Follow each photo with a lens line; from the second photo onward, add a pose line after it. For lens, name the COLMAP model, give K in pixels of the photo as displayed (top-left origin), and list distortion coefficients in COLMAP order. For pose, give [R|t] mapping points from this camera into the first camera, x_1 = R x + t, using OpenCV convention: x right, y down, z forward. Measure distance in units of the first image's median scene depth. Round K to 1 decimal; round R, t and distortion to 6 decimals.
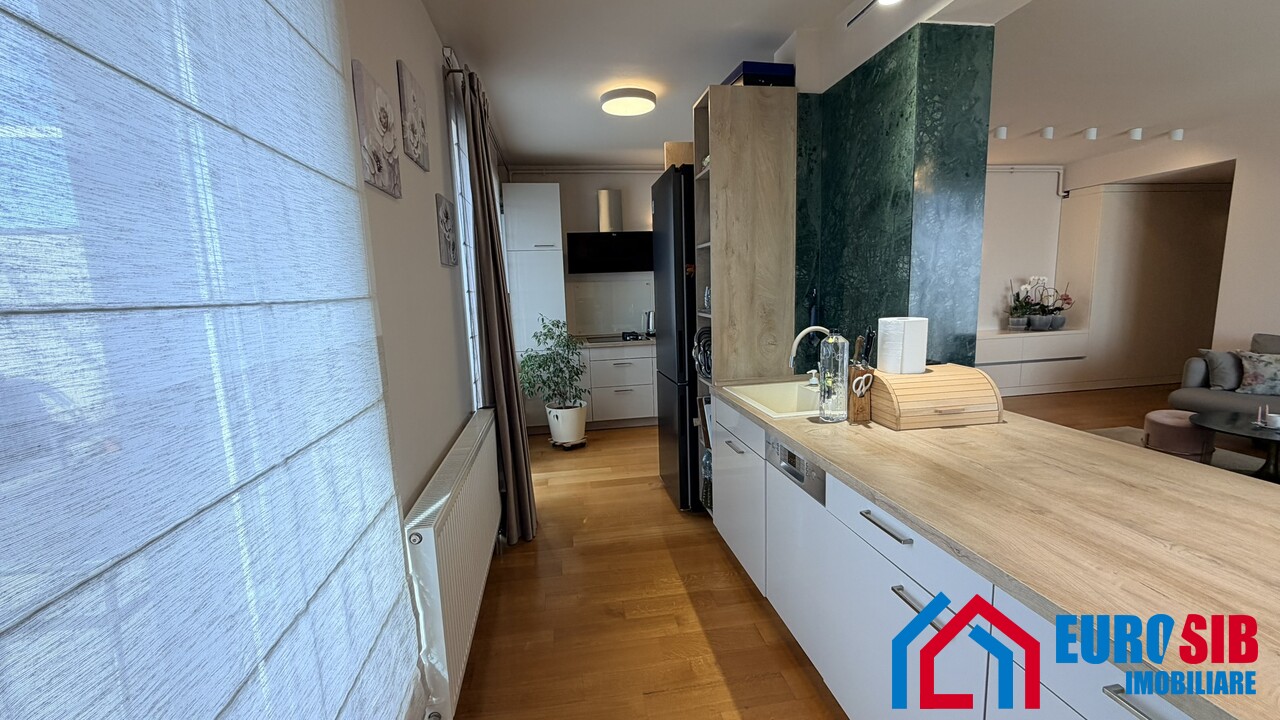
lens RADIAL K [[510.5, 0, 634.8], [0, 510.5, 359.8], [0, 0, 1]] dist [0.000709, -0.000090]
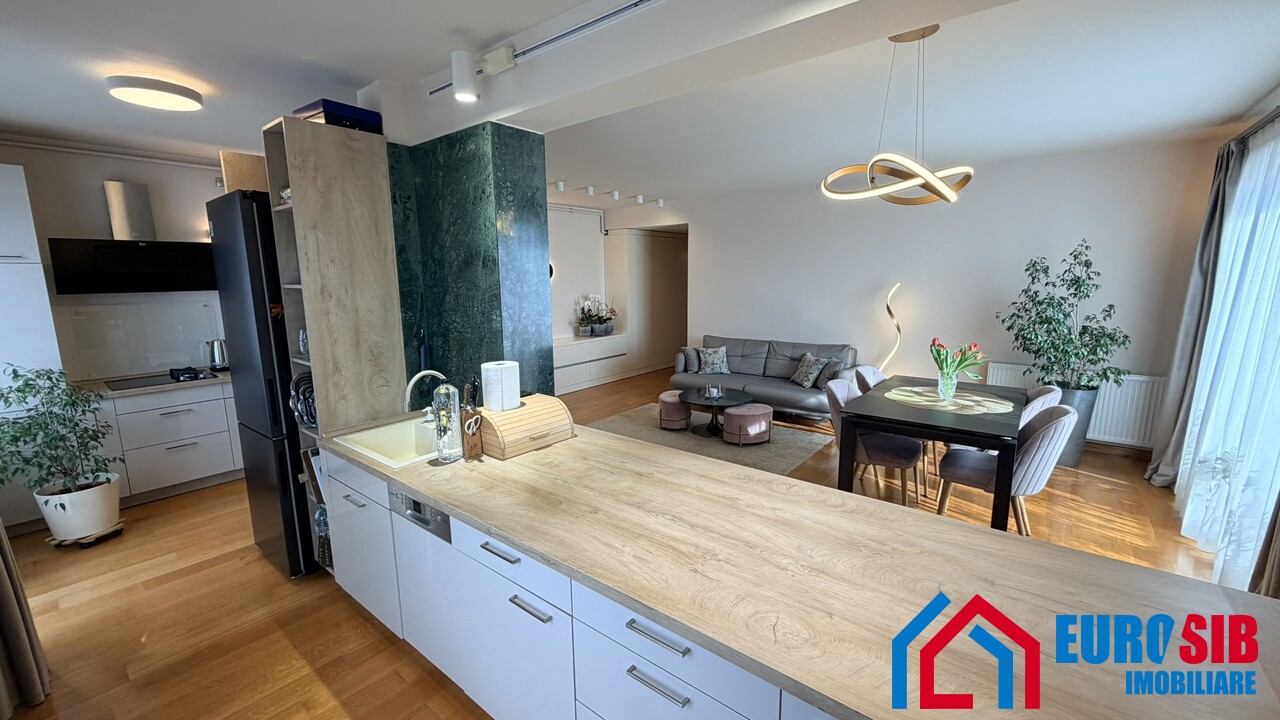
lens RADIAL K [[510.5, 0, 635.7], [0, 510.5, 360.5], [0, 0, 1]] dist [0.000709, -0.000090]
pose [[0.742572, -0.085406, 0.664299, -0.026957], [0.081529, 0.995987, 0.036914, -0.079068], [-0.664786, 0.026748, 0.746555, -0.082906]]
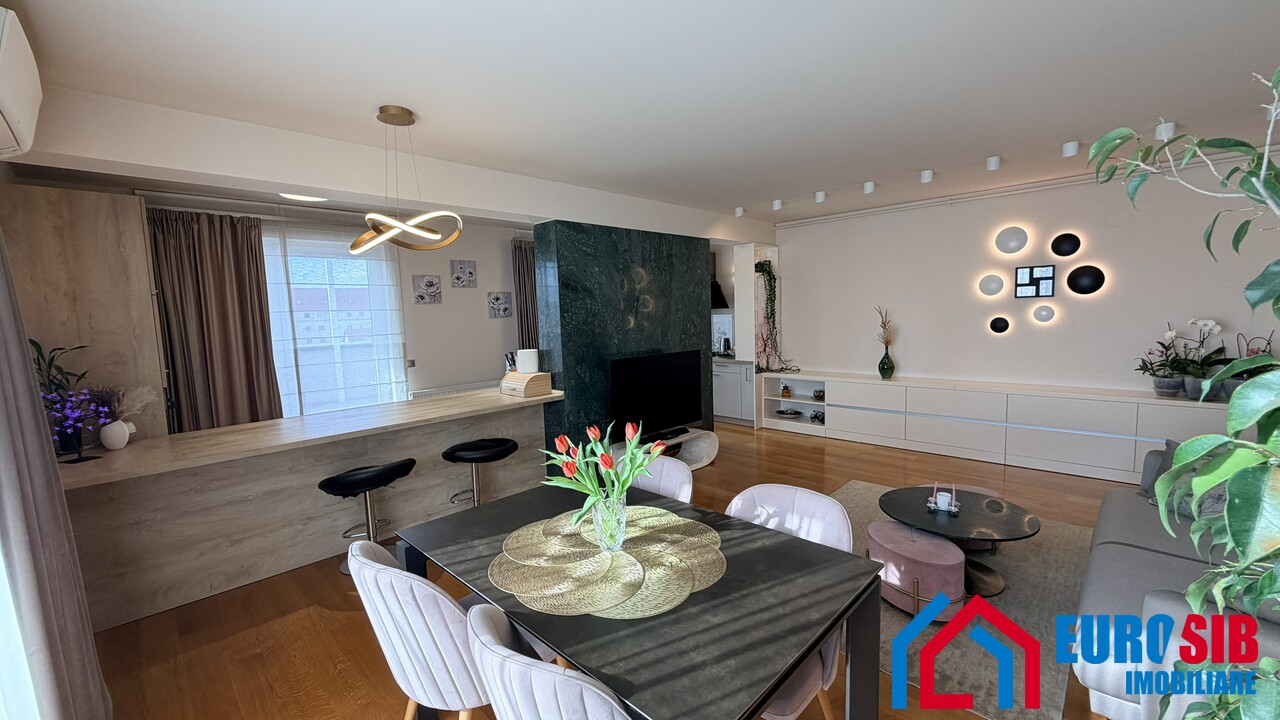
lens RADIAL K [[510.5, 0, 634.8], [0, 510.5, 360.7], [0, 0, 1]] dist [0.000709, -0.000090]
pose [[0.596408, 0.094226, -0.797131, 1.962406], [-0.103628, 0.993814, 0.039942, -0.129389], [0.795964, 0.058784, 0.602483, -0.002490]]
